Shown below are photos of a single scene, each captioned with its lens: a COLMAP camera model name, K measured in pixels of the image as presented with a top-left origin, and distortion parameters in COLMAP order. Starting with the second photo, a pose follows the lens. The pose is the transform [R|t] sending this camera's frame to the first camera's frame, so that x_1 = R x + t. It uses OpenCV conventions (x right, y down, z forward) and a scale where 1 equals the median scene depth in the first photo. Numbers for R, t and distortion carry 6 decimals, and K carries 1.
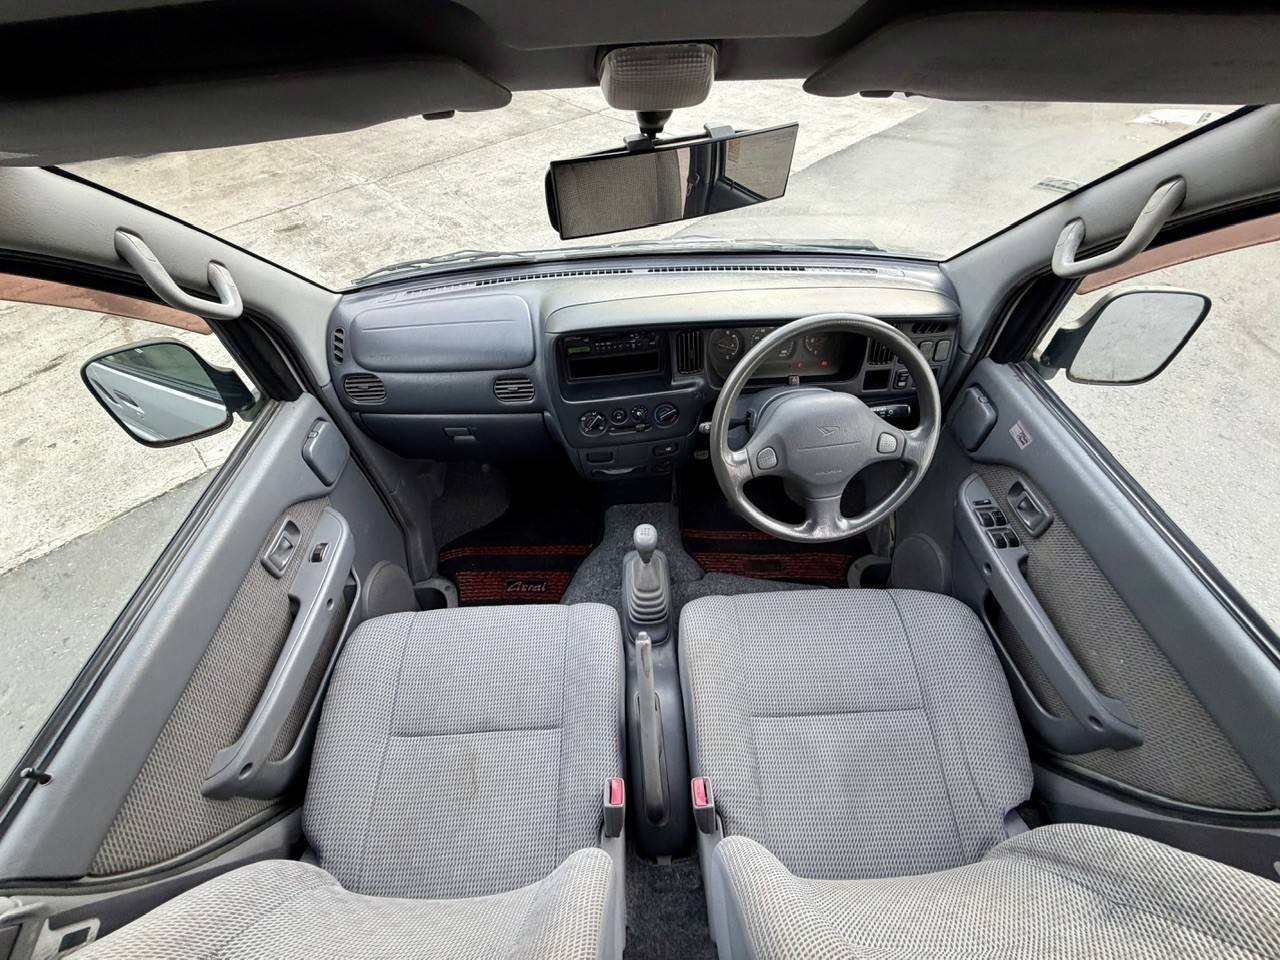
lens RADIAL K [[507.8, 0, 638.2], [0, 507.8, 481.4], [0, 0, 1]] dist [-0.000170, -0.000252]
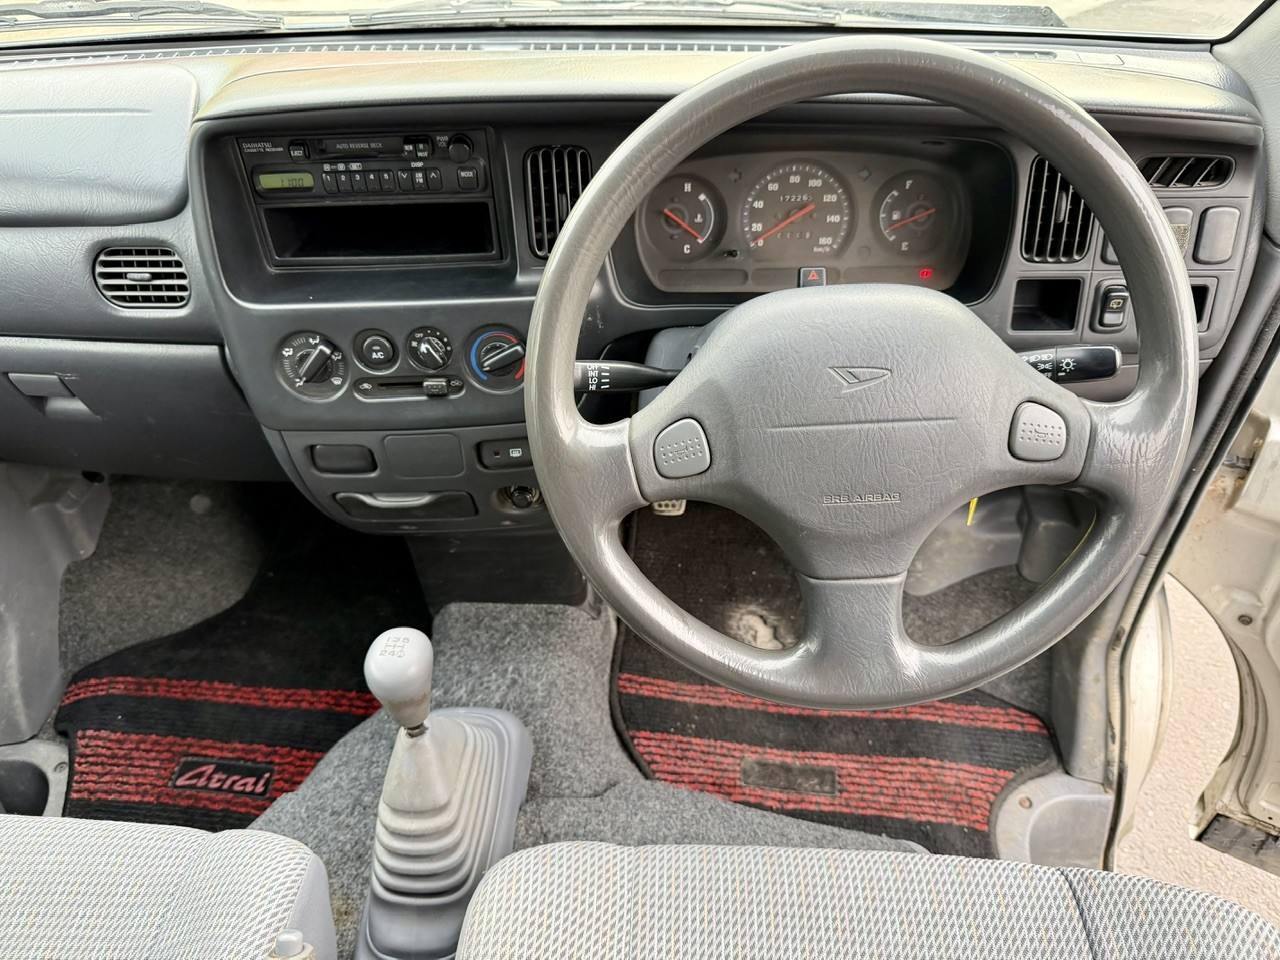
lens RADIAL K [[913.2, 0, 636.4], [0, 913.2, 491.5], [0, 0, 1]] dist [0.017866, -0.026994]
pose [[0.995365, 0.067409, -0.068590, 0.217479], [-0.075656, 0.989169, -0.125778, 0.053534], [0.059369, 0.130384, 0.989684, 0.311217]]
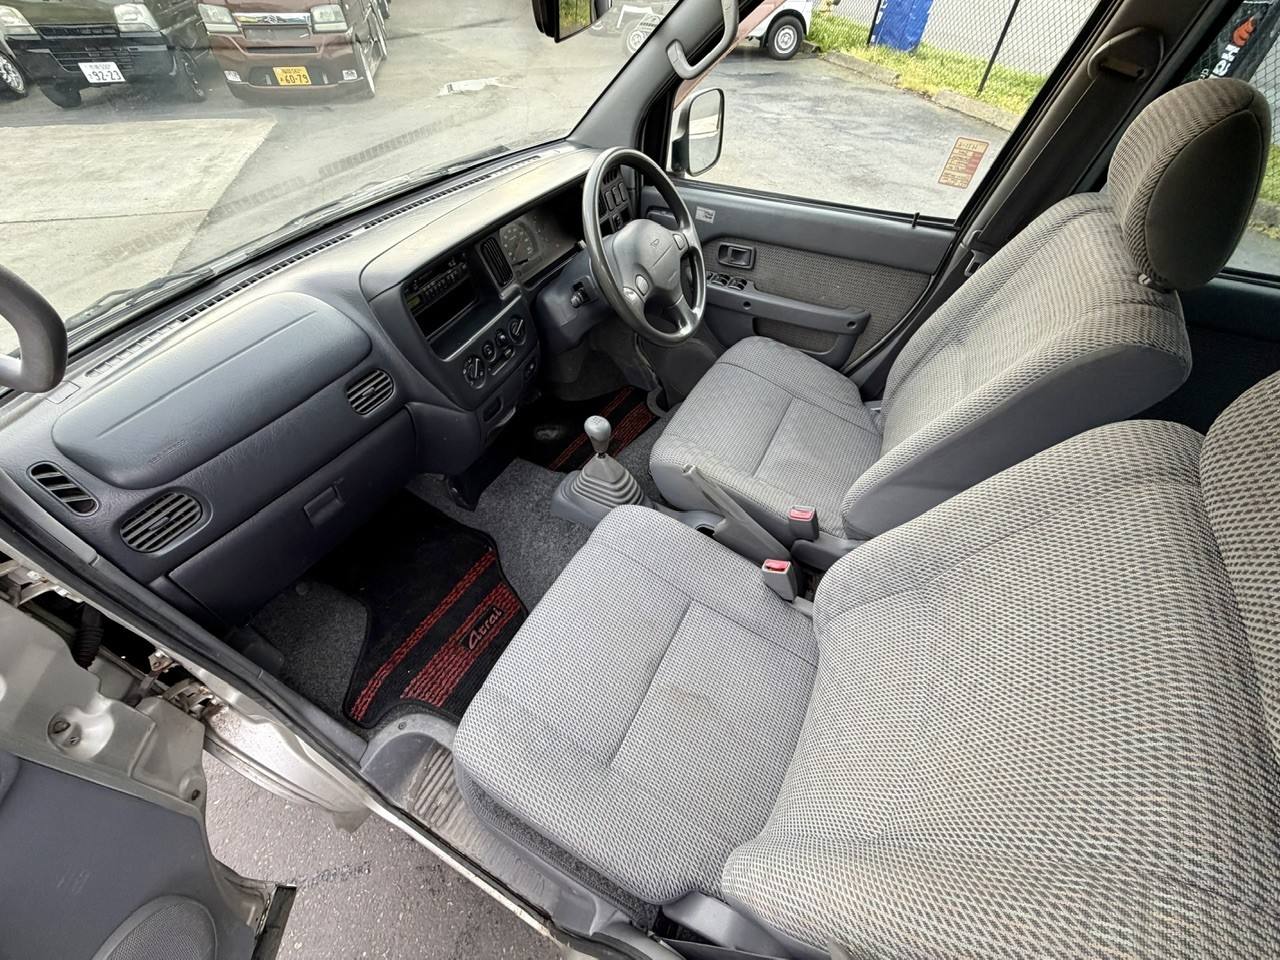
lens RADIAL K [[507.8, 0, 636.5], [0, 507.8, 485.1], [0, 0, 1]] dist [-0.000170, -0.000252]
pose [[0.498015, -0.628358, 0.597618, -0.600010], [0.647734, 0.727757, 0.225412, 0.014523], [-0.576560, 0.274839, 0.769443, 0.197082]]
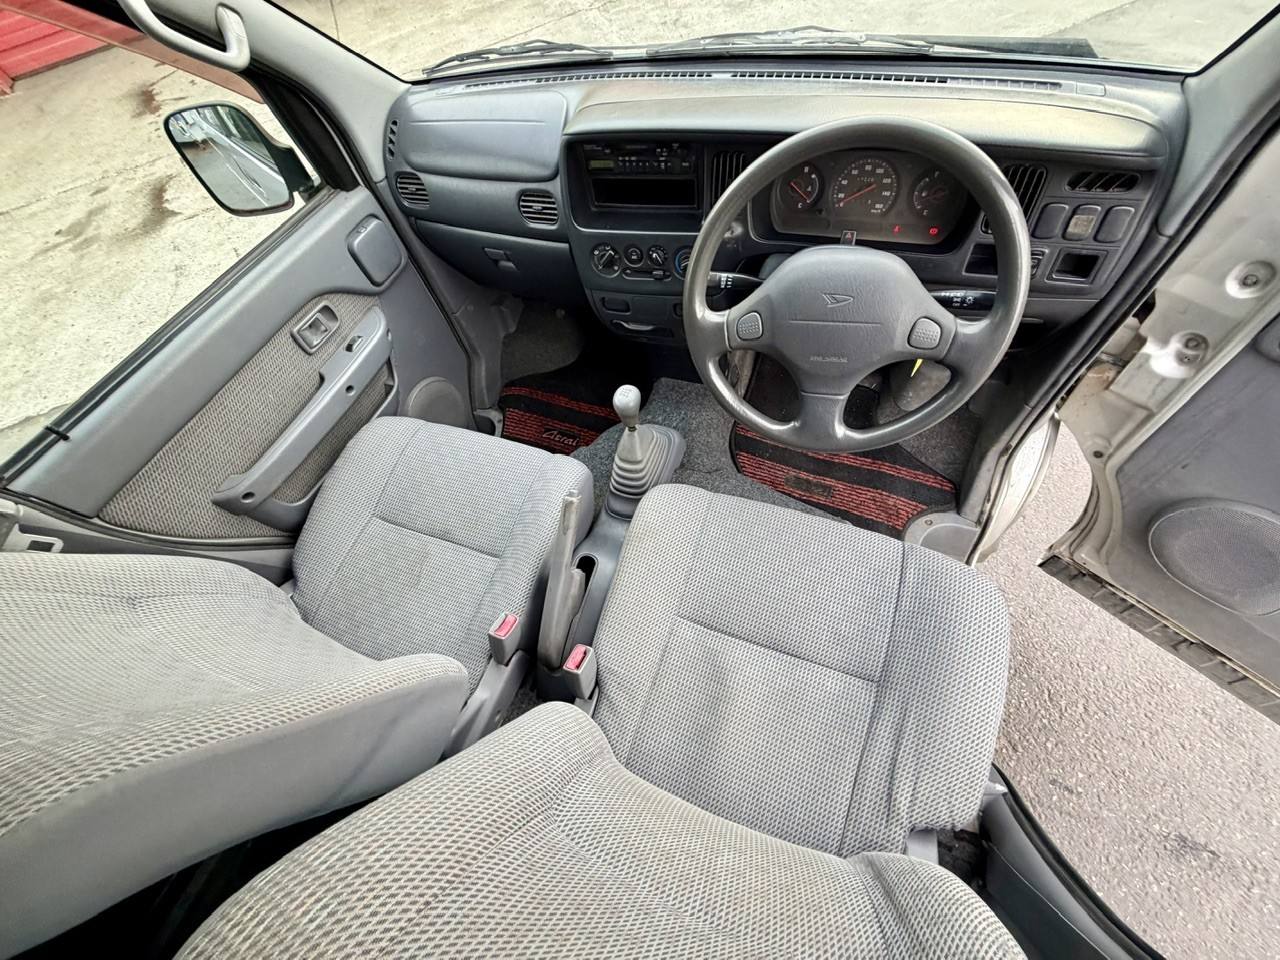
lens RADIAL K [[507.8, 0, 636.7], [0, 507.8, 481.6], [0, 0, 1]] dist [-0.000170, -0.000252]
pose [[0.912651, 0.282613, -0.295293, 0.323113], [-0.219418, 0.948276, 0.229410, 0.035589], [0.344854, -0.144578, 0.927455, 0.145251]]
